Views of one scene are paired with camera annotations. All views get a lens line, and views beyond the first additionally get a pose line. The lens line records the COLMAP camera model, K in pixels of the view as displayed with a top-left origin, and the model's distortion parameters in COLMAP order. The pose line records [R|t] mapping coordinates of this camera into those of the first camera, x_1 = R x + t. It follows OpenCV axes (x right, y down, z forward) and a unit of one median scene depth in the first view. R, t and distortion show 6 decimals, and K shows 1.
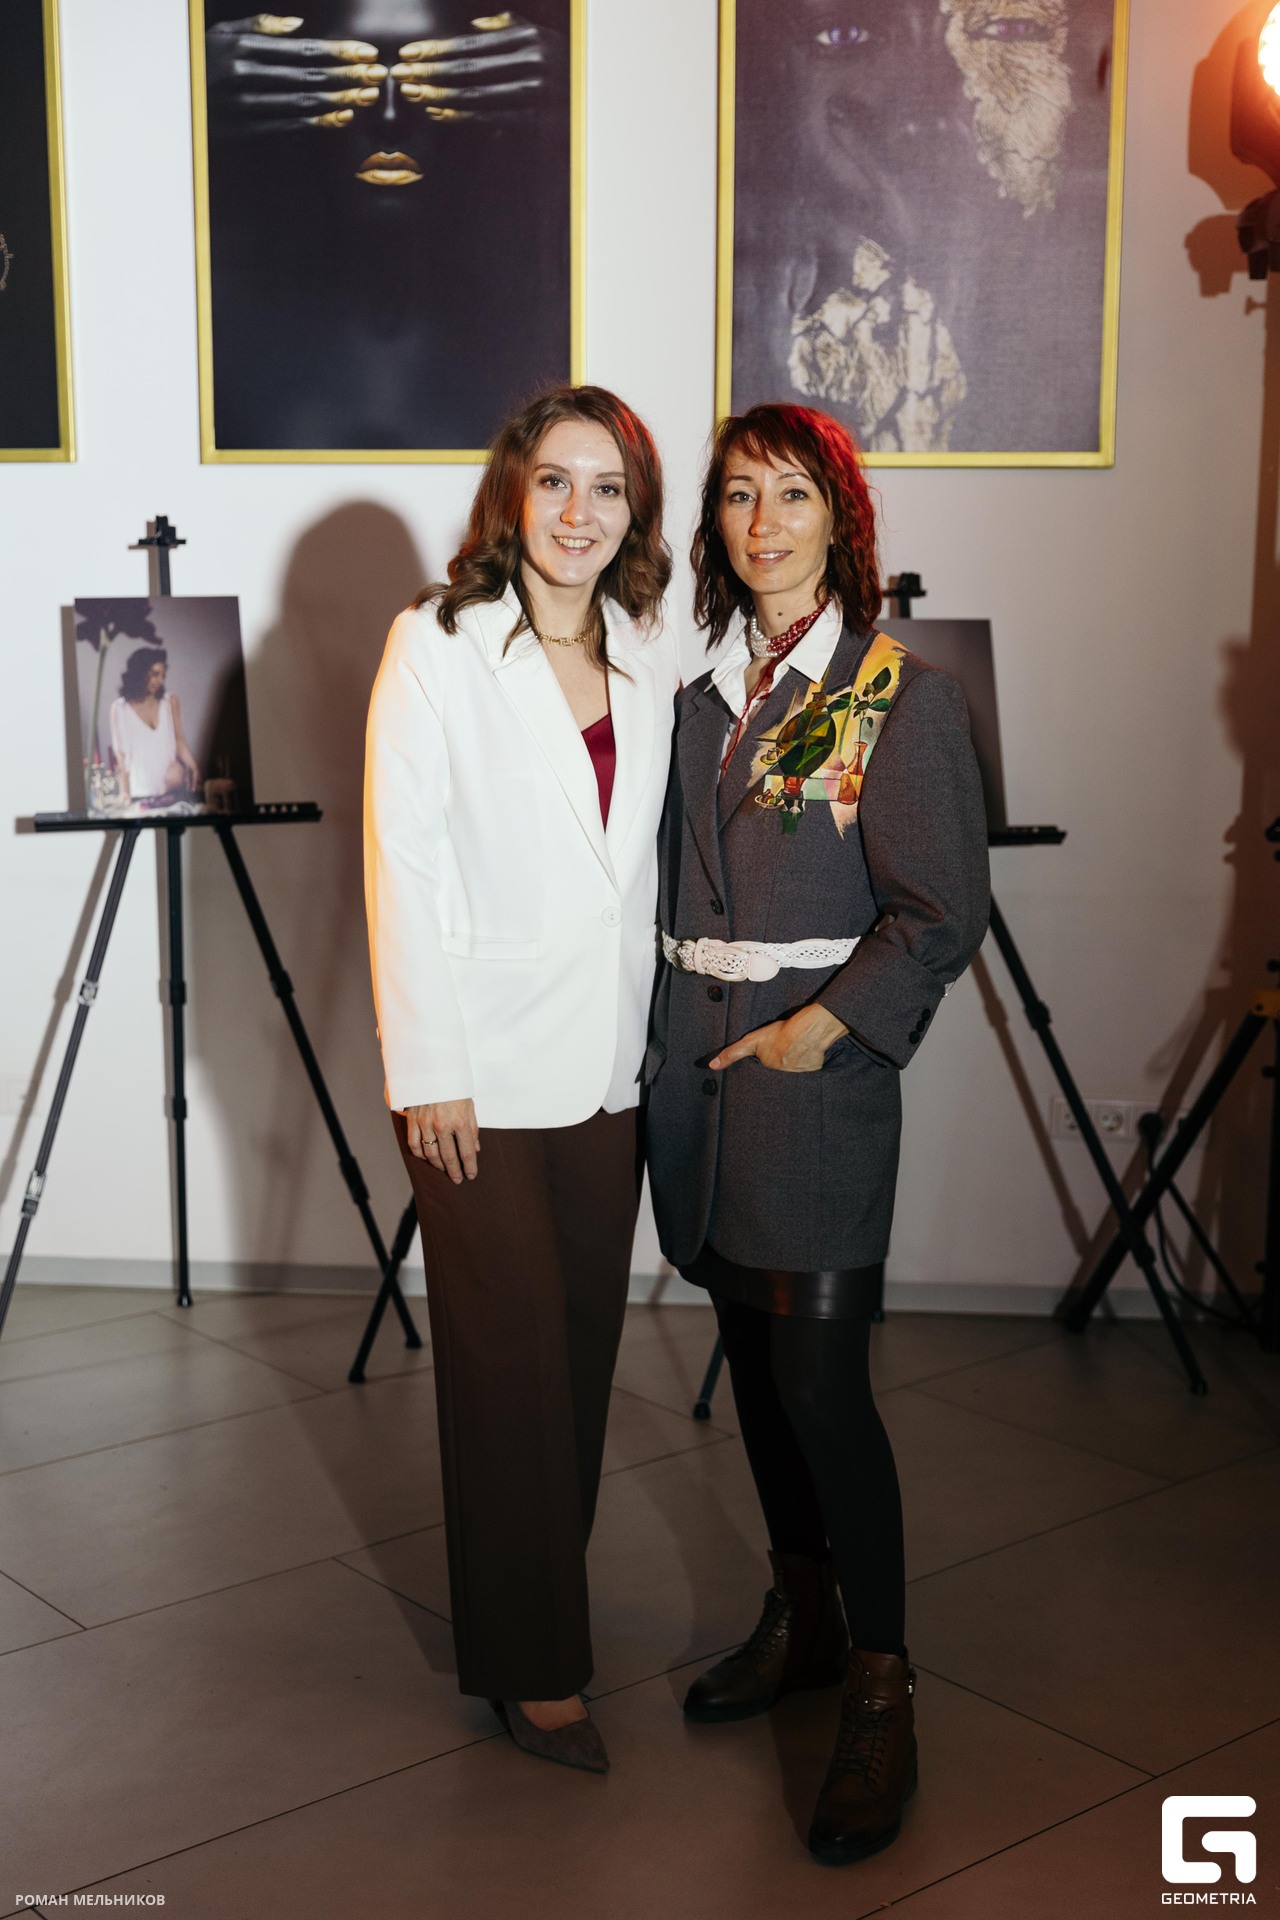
lens RADIAL K [[2653.2, 0, 633.1], [0, 2653.2, 936.9], [0, 0, 1]] dist [0.000454, 0.037700]
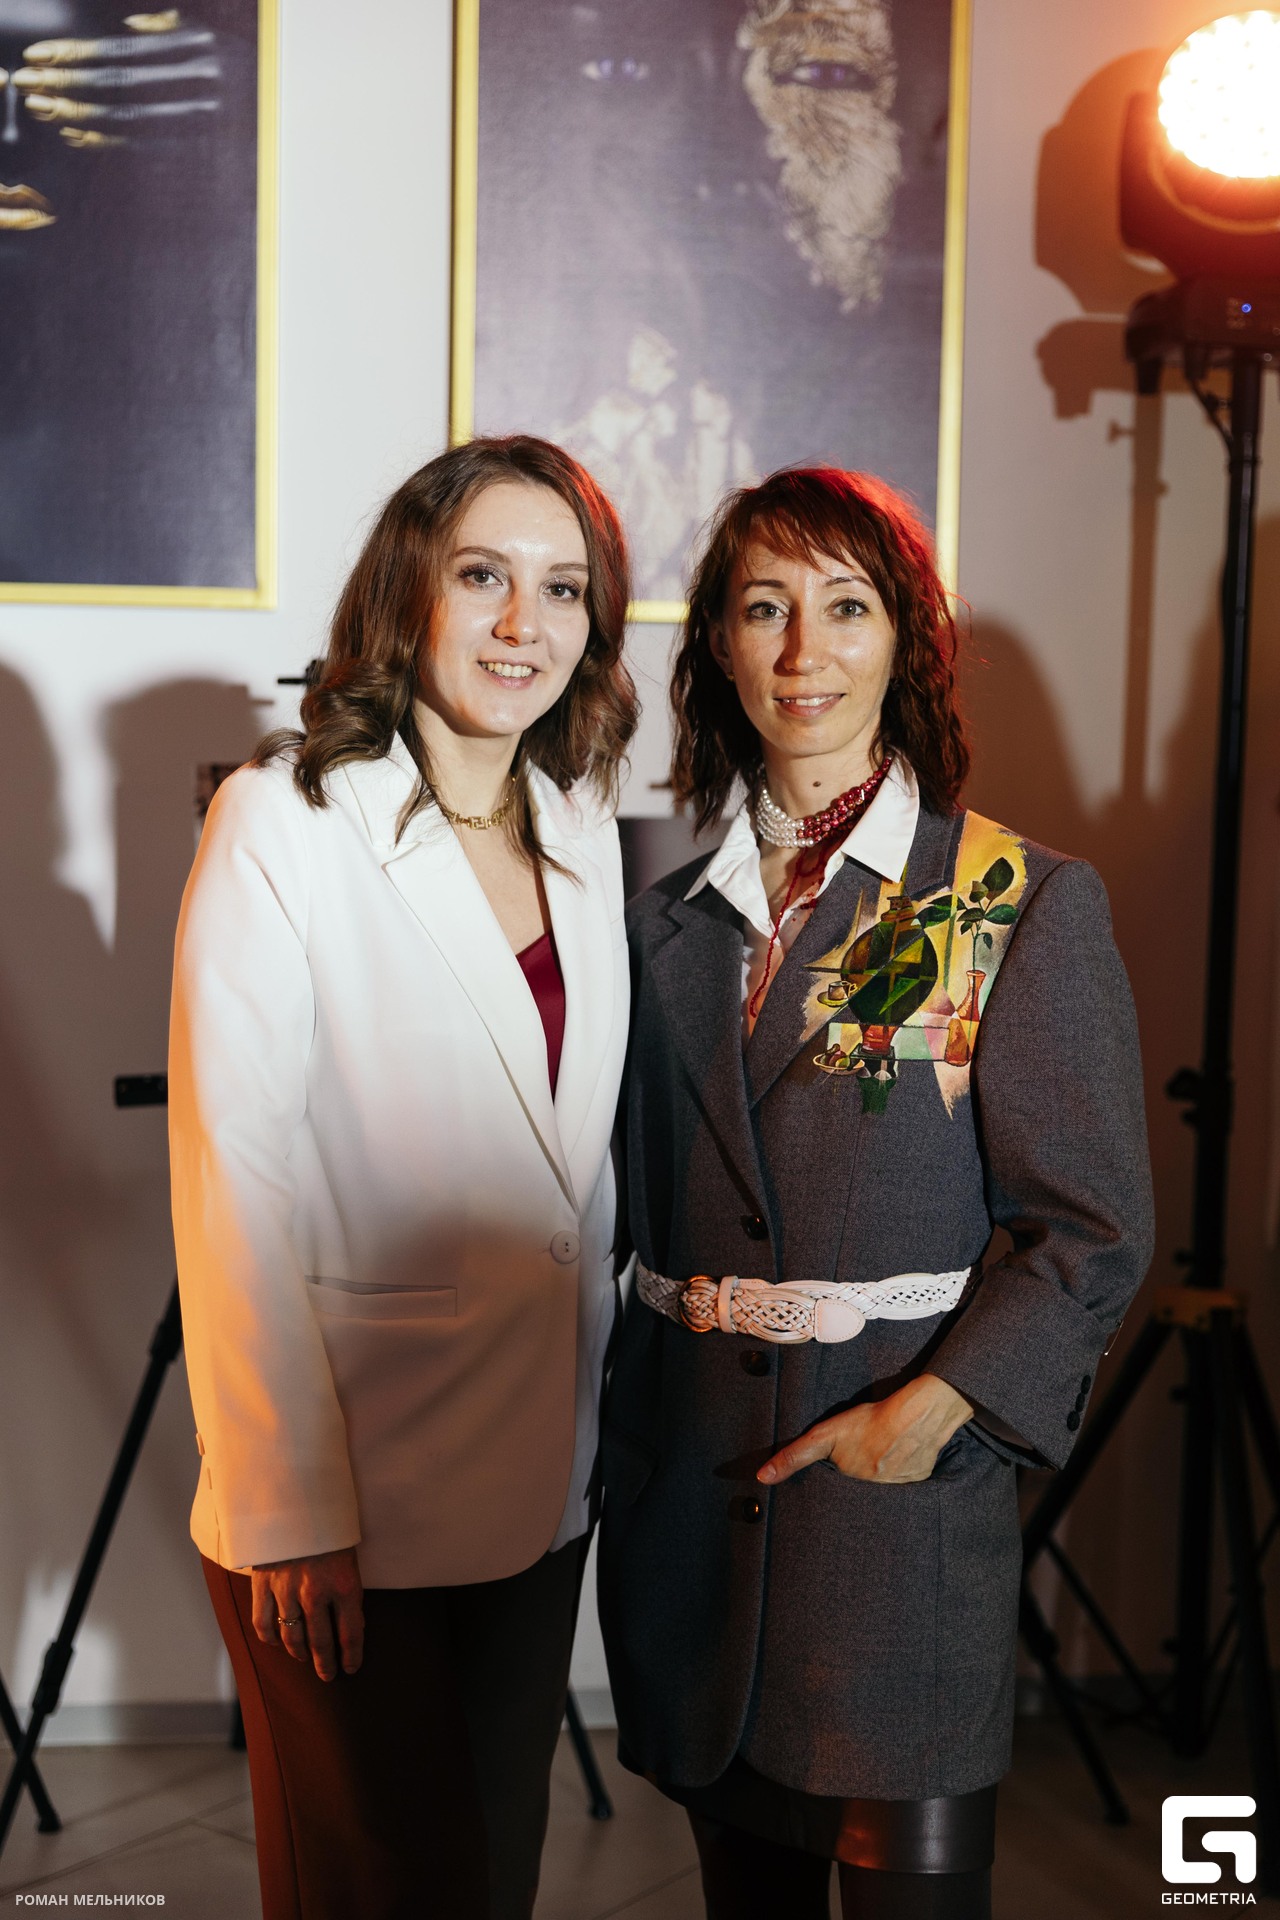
lens RADIAL K [[2754.1, 0, 640.0], [0, 2754.1, 960.0], [0, 0, 1]] dist [0.004716, -0.032574]
pose [[0.972533, -0.006572, 0.232673, -0.147123], [0.025665, 0.996534, -0.079131, -0.023296], [-0.231347, 0.082929, 0.969330, 0.343163]]
